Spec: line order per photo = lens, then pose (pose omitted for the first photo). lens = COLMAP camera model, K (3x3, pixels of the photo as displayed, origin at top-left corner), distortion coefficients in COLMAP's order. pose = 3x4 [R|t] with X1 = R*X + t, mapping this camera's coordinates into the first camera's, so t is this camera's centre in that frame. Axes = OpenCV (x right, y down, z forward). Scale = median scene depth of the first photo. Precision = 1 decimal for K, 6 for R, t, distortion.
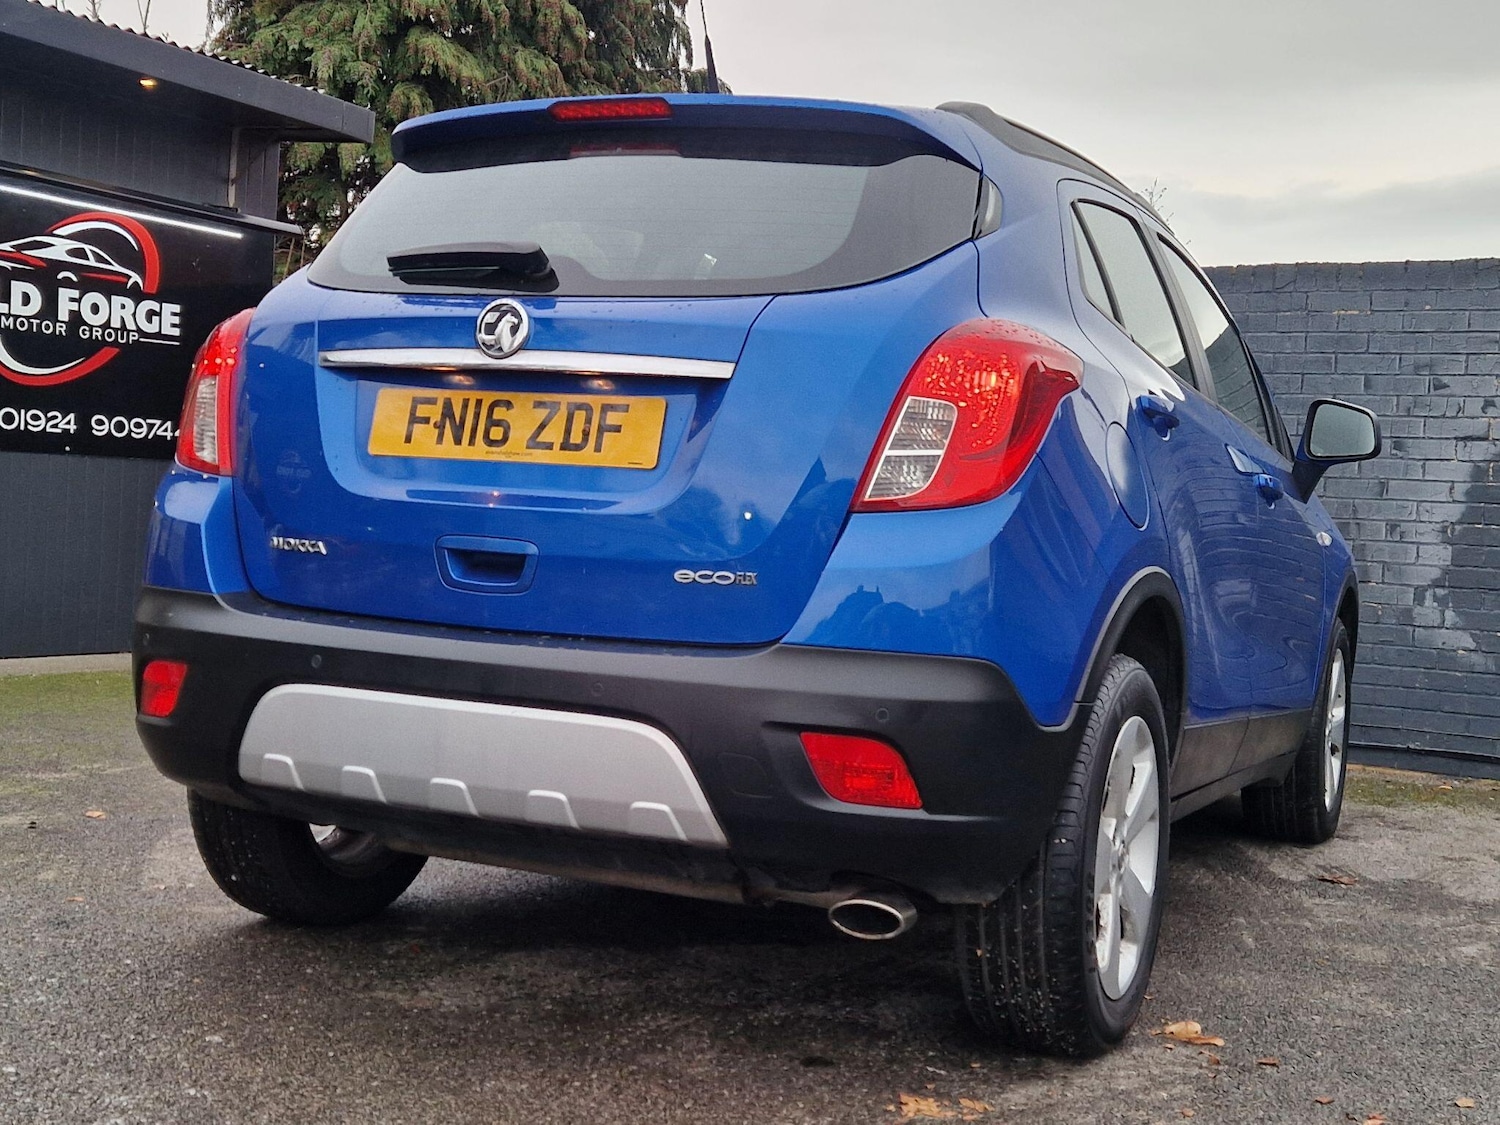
lens RADIAL K [[1934.2, 0, 745.3], [0, 1934.2, 589.2], [0, 0, 1]] dist [0.083926, -0.032286]
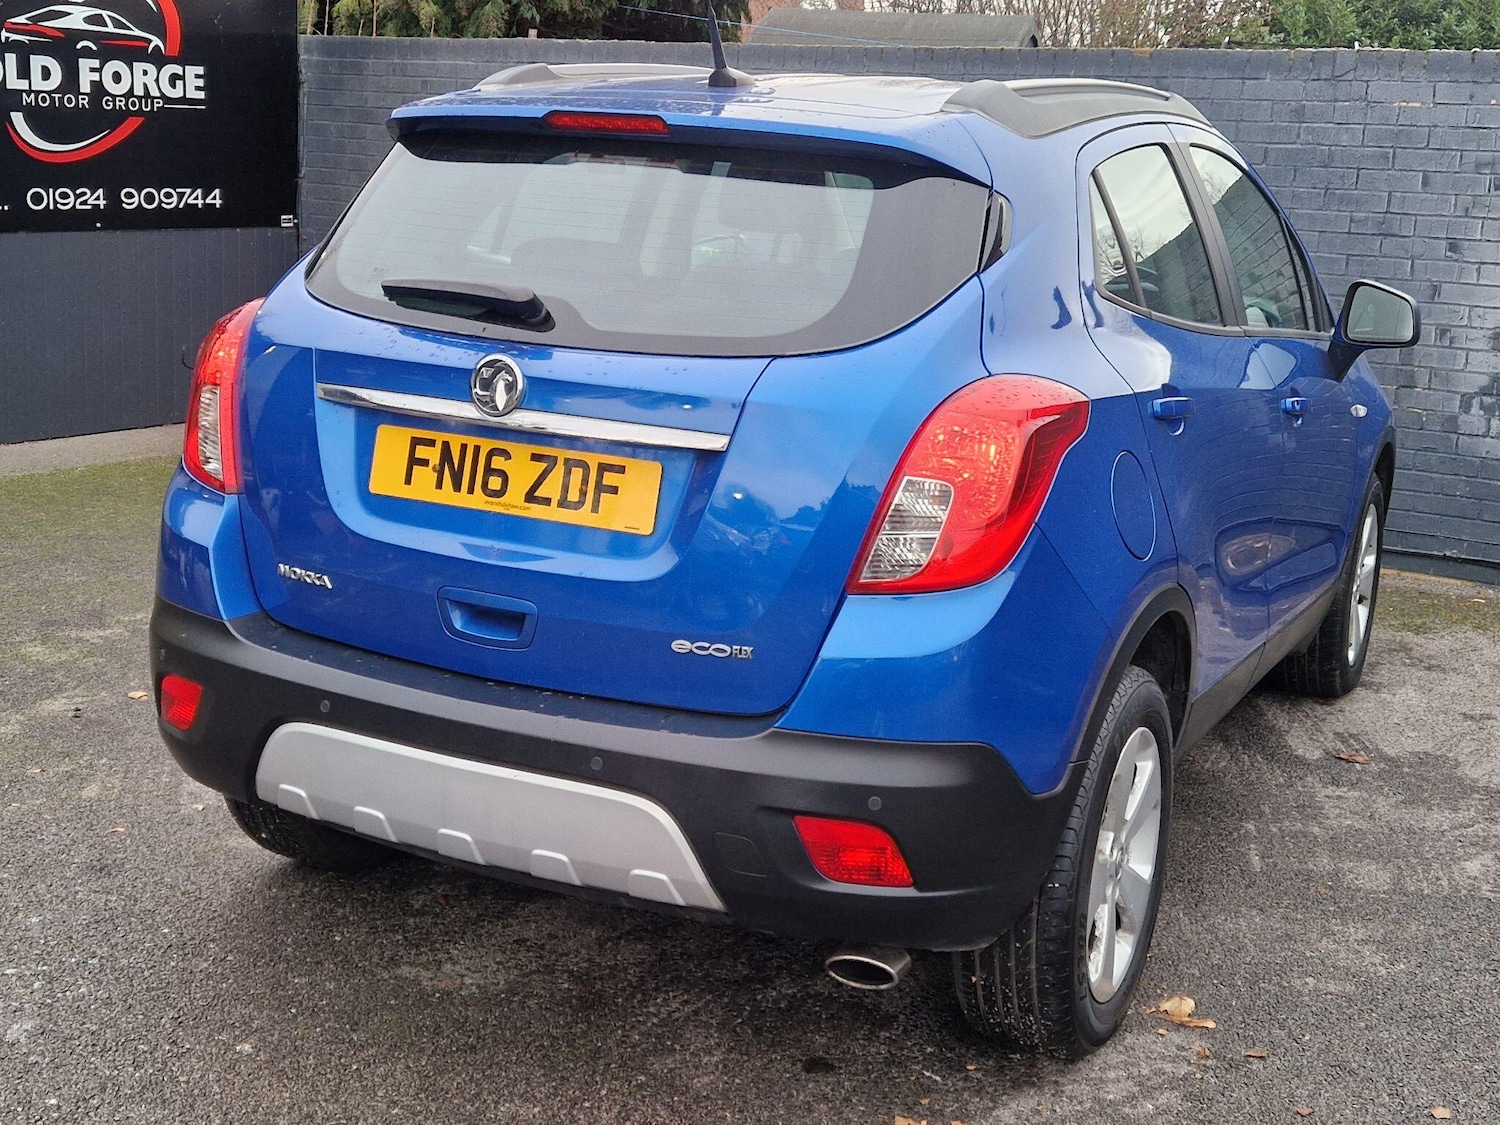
lens RADIAL K [[1934.7, 0, 744.2], [0, 1934.7, 561.3], [0, 0, 1]] dist [0.077965, -0.029517]
pose [[0.999523, -0.000103, -0.030897, 0.028894], [0.005433, 0.984997, 0.172488, -0.201694], [0.030416, -0.172573, 0.984527, 0.016228]]
